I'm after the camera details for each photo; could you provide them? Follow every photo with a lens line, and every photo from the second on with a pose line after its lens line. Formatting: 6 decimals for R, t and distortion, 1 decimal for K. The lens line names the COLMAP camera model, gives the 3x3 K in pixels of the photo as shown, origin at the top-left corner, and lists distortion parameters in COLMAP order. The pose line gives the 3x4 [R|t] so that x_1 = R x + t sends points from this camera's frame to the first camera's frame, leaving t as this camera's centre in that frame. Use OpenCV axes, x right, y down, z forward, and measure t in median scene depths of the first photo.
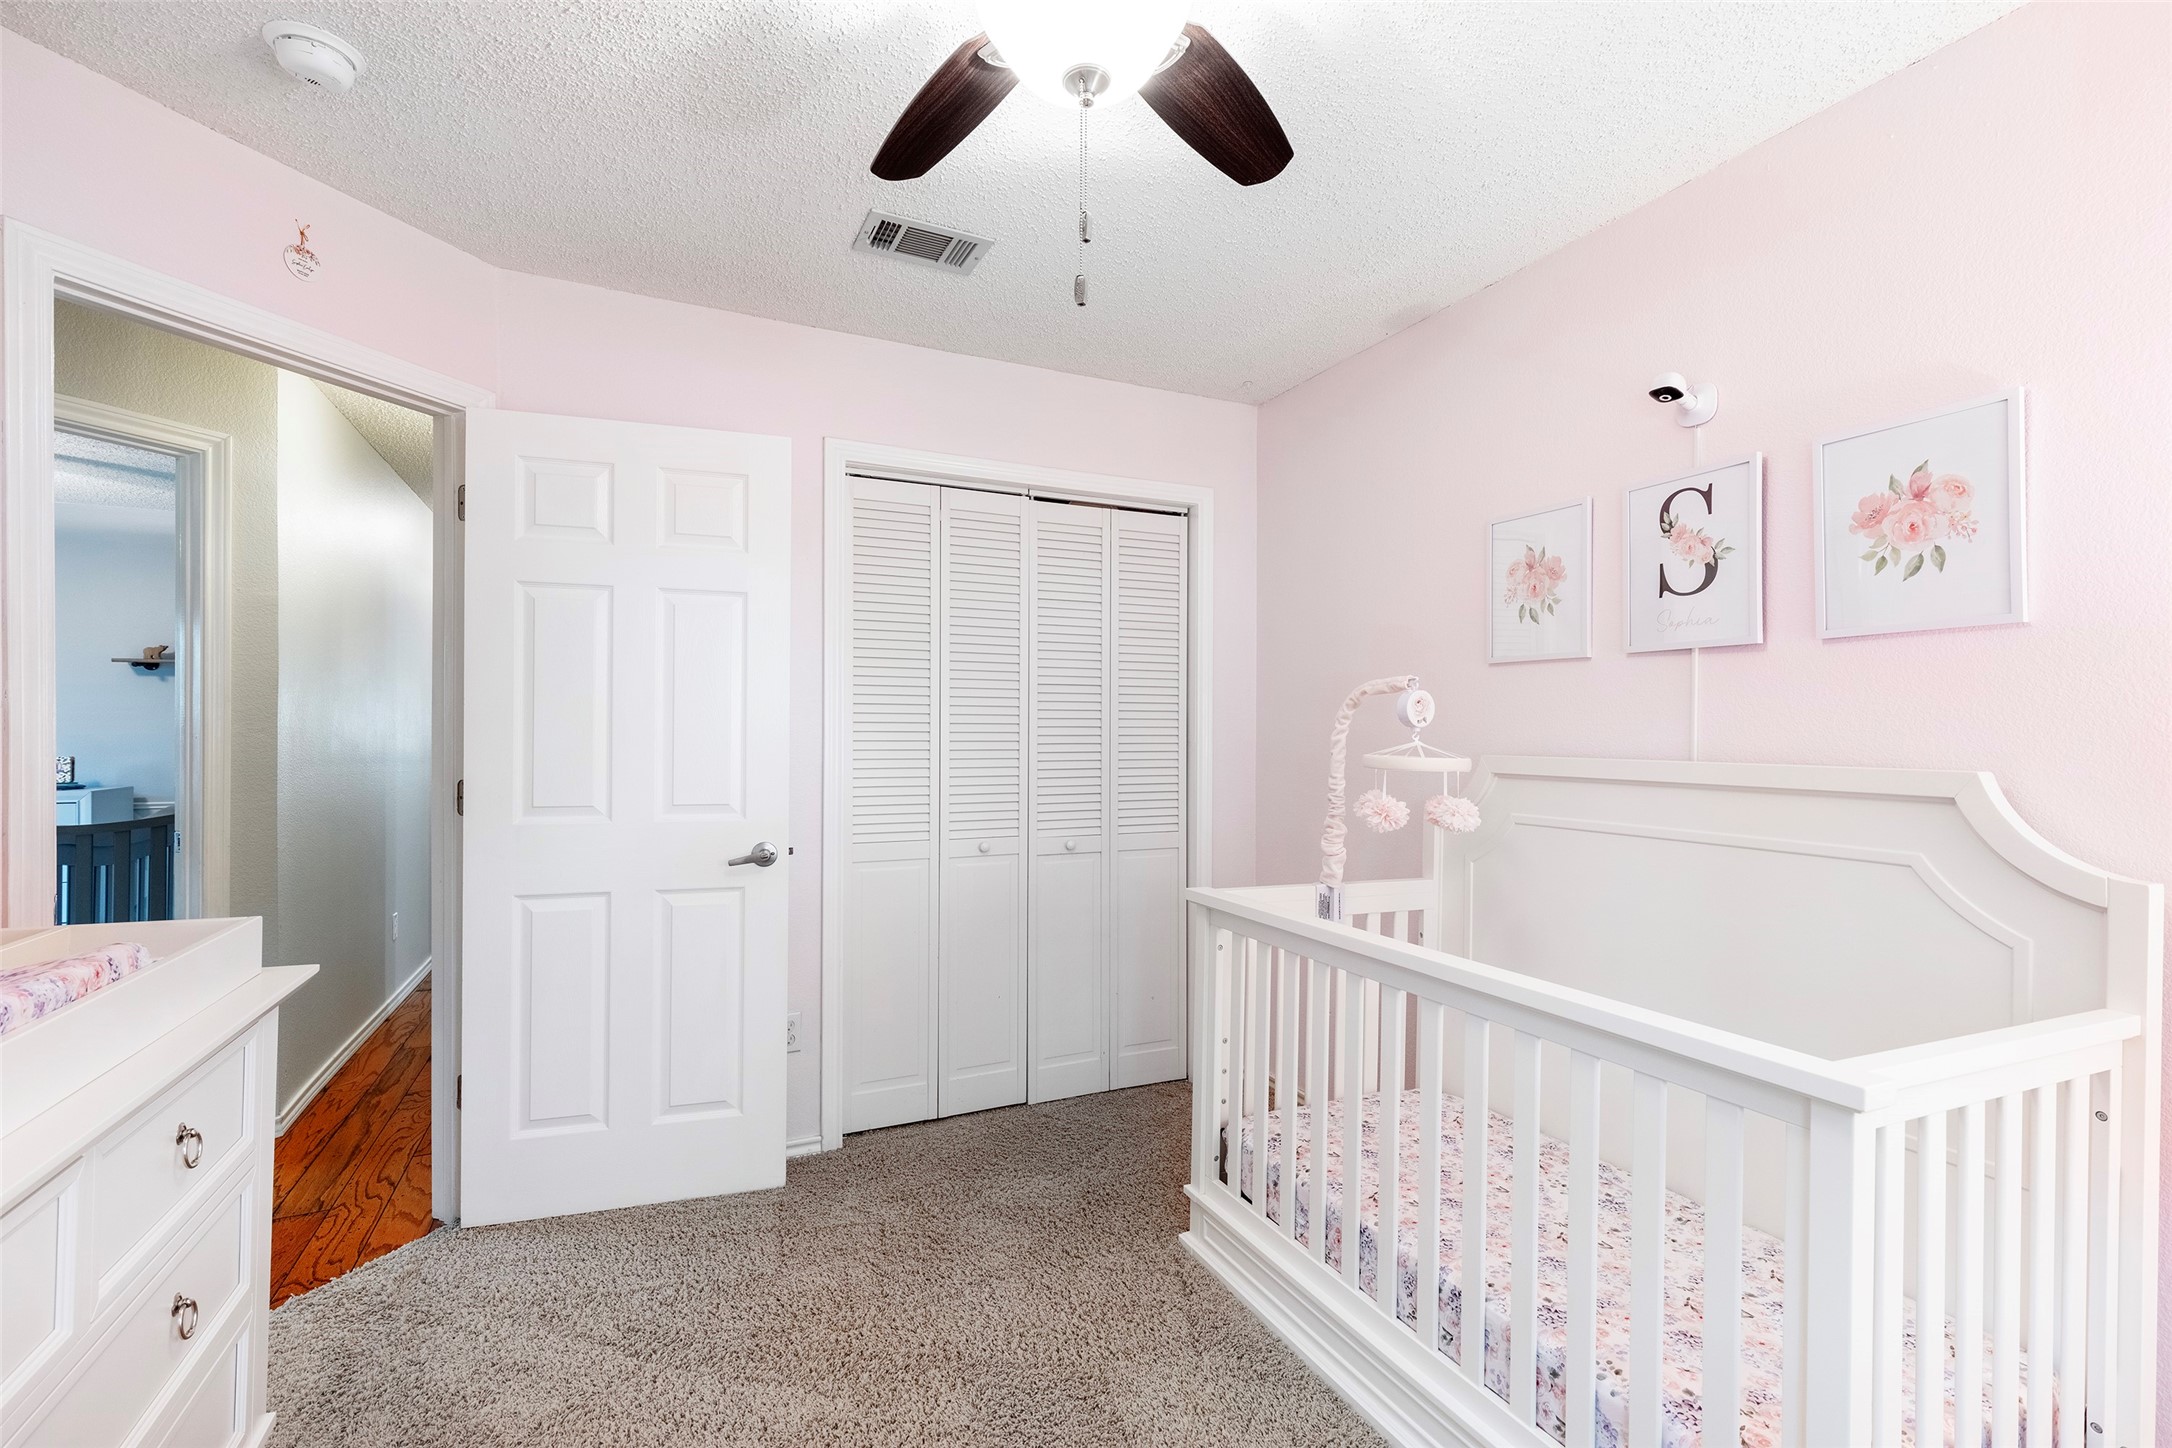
lens RADIAL K [[986.6, 0, 1093.8], [0, 986.6, 727.0], [0, 0, 1]] dist [0.007898, -0.001133]
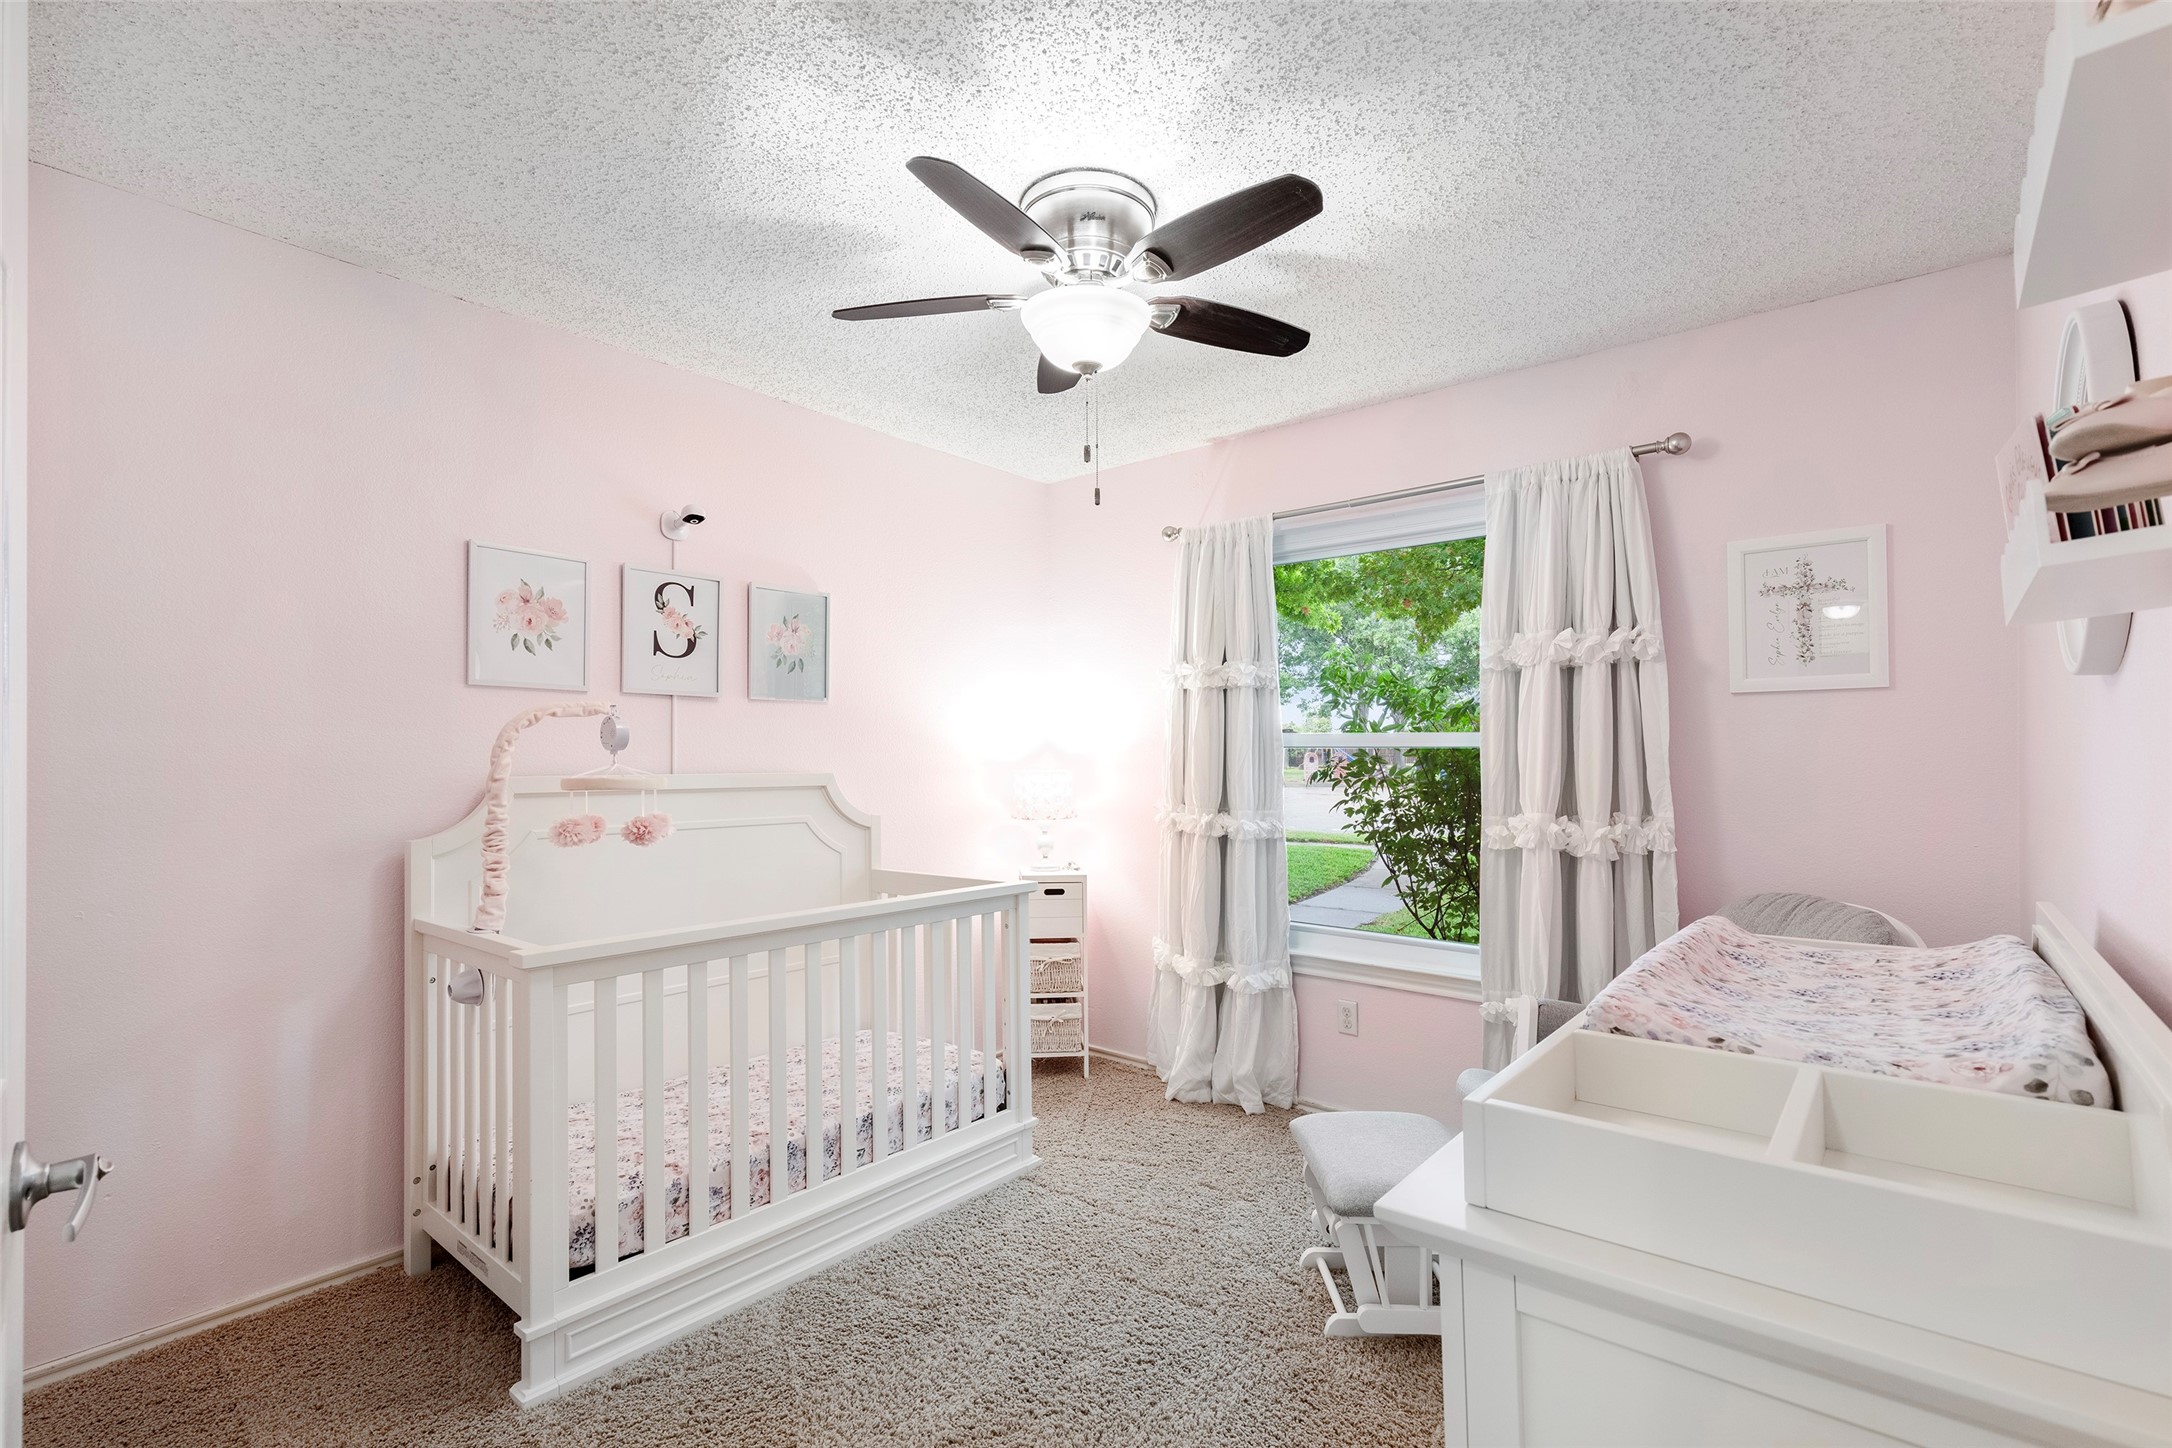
lens RADIAL K [[986.6, 0, 1093.8], [0, 986.6, 727.0], [0, 0, 1]] dist [0.007898, -0.001133]
pose [[-0.436251, 0.008905, 0.899781, -0.929354], [-0.017280, 0.999684, -0.018272, -0.017934], [-0.899659, -0.023520, -0.435959, 1.062678]]
